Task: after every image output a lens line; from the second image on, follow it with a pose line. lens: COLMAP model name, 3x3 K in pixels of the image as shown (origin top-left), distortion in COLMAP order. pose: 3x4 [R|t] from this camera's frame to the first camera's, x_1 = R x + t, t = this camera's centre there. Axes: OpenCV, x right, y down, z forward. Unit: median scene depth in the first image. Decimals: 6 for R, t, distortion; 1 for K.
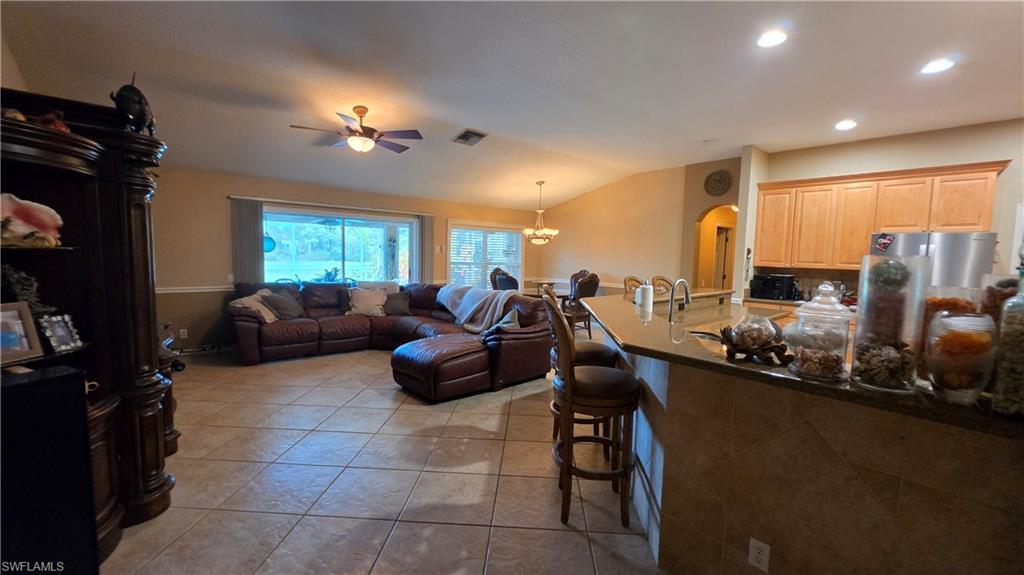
lens RADIAL K [[414.7, 0, 509.3], [0, 414.7, 289.3], [0, 0, 1]] dist [-0.000146, 0.000060]
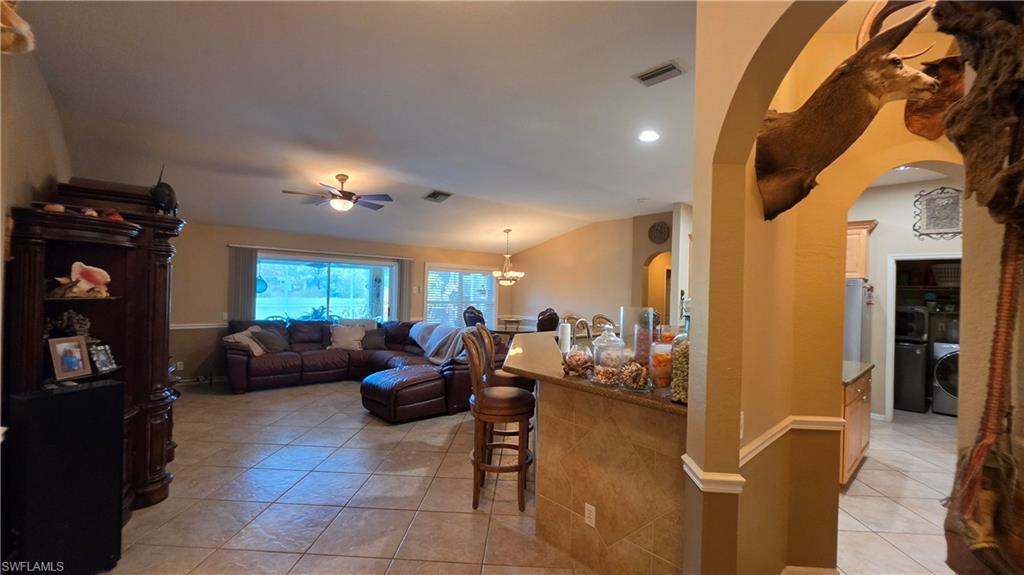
lens RADIAL K [[414.7, 0, 509.3], [0, 414.7, 289.3], [0, 0, 1]] dist [-0.000146, 0.000060]
pose [[0.999946, 0.001478, 0.010238, 0.113723], [-0.000581, 0.996207, -0.087011, -0.002436], [-0.010328, 0.087000, 0.996155, -0.175774]]
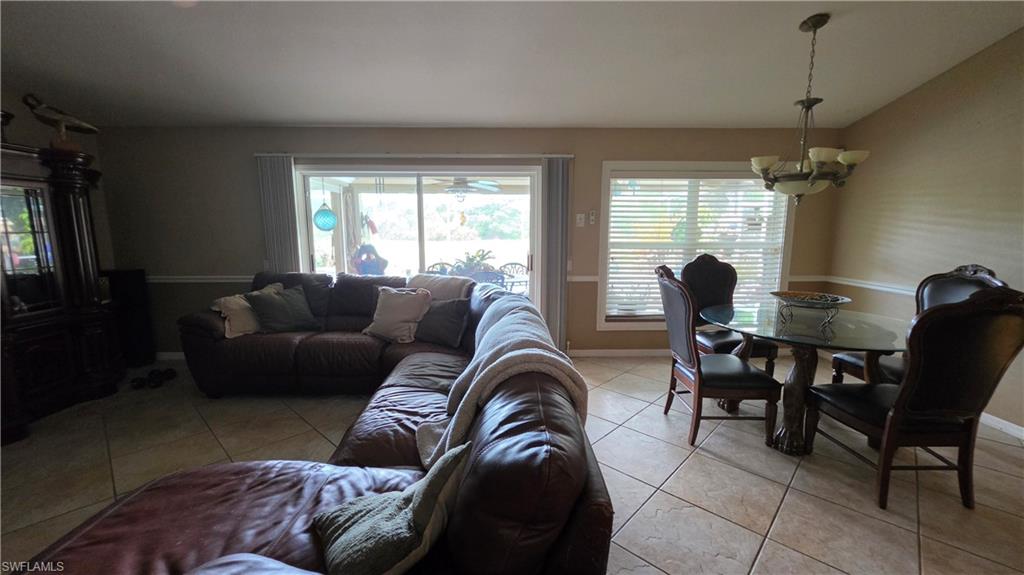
lens RADIAL K [[414.7, 0, 509.3], [0, 414.7, 289.3], [0, 0, 1]] dist [-0.000146, 0.000060]
pose [[0.758072, 0.072767, -0.648098, 0.206700], [-0.037329, 0.996968, 0.068274, -0.067875], [0.651101, -0.027564, 0.758490, 0.911705]]
